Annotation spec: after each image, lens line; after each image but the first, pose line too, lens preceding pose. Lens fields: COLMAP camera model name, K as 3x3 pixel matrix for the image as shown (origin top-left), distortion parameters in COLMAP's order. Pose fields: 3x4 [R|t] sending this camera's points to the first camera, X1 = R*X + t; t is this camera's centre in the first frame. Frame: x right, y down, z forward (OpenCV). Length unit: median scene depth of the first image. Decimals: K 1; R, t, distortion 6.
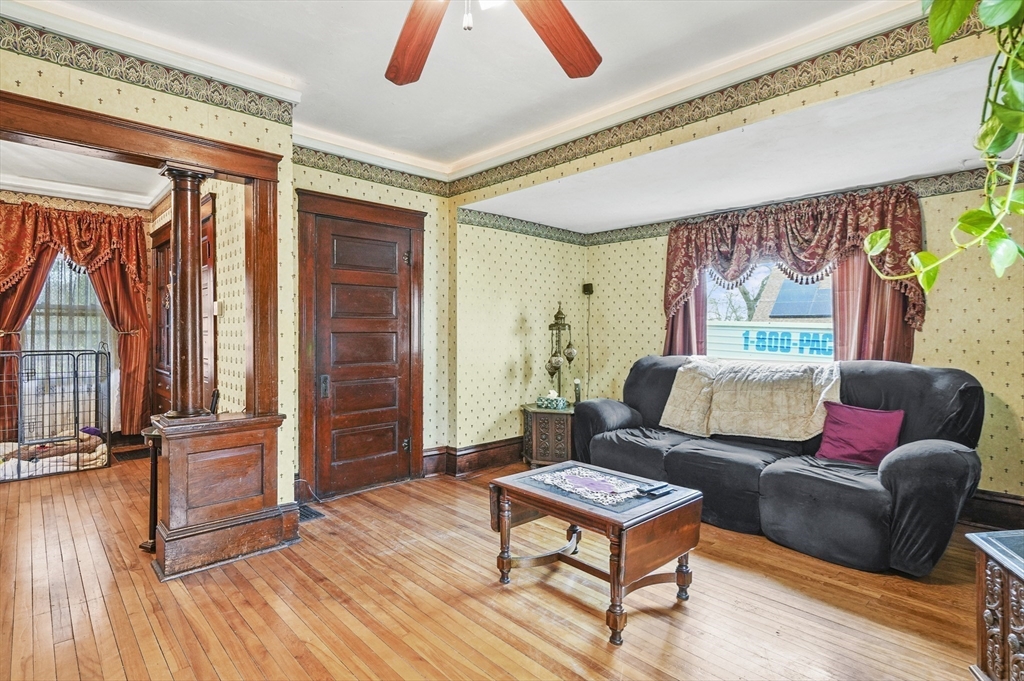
lens RADIAL K [[500.2, 0, 511.1], [0, 500.2, 334.8], [0, 0, 1]] dist [0.000588, 0.000156]
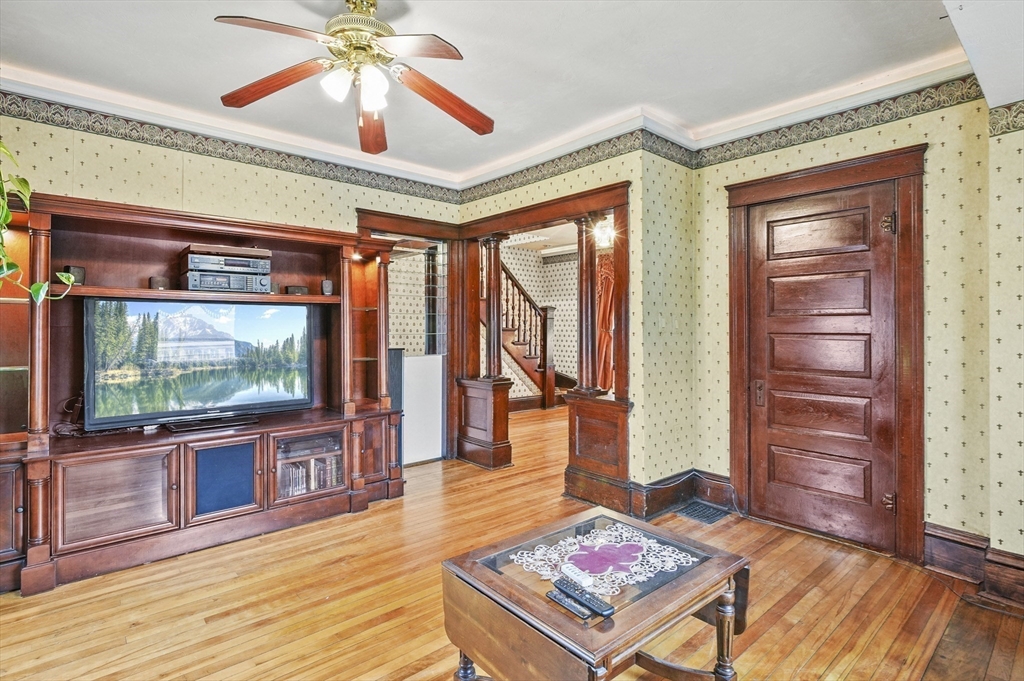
lens RADIAL K [[500.2, 0, 508.0], [0, 500.2, 331.2], [0, 0, 1]] dist [0.000588, 0.000156]
pose [[-0.029974, 0.003094, -0.999546, 0.554645], [-0.014661, 0.999886, 0.003535, -0.005038], [0.999443, 0.014761, -0.029925, 0.588363]]
